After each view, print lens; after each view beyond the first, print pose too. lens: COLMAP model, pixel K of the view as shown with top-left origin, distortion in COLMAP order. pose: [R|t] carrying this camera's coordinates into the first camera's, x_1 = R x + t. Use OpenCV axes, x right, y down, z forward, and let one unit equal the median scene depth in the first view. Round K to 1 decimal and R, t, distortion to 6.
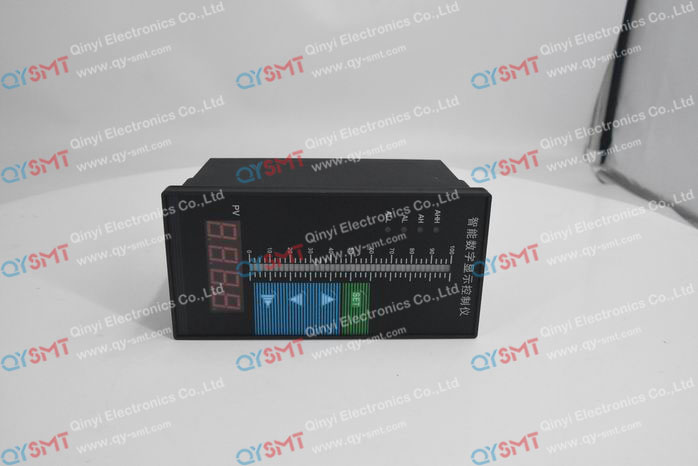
lens RADIAL K [[604.1, 0, 349.0], [0, 604.1, 233.0], [0, 0, 1]] dist [0.000587, -0.001578]
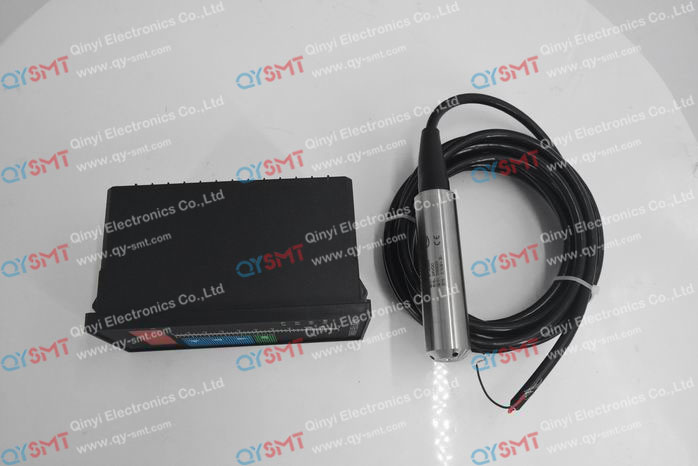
lens RADIAL K [[604.1, 0, 349.0], [0, 604.1, 233.0], [0, 0, 1]] dist [0.000587, -0.001578]
pose [[1.000000, -0.000058, -0.000003, -0.000047], [0.000058, 1.000000, 0.000077, -0.622387], [0.000003, -0.000077, 1.000000, 0.000285]]
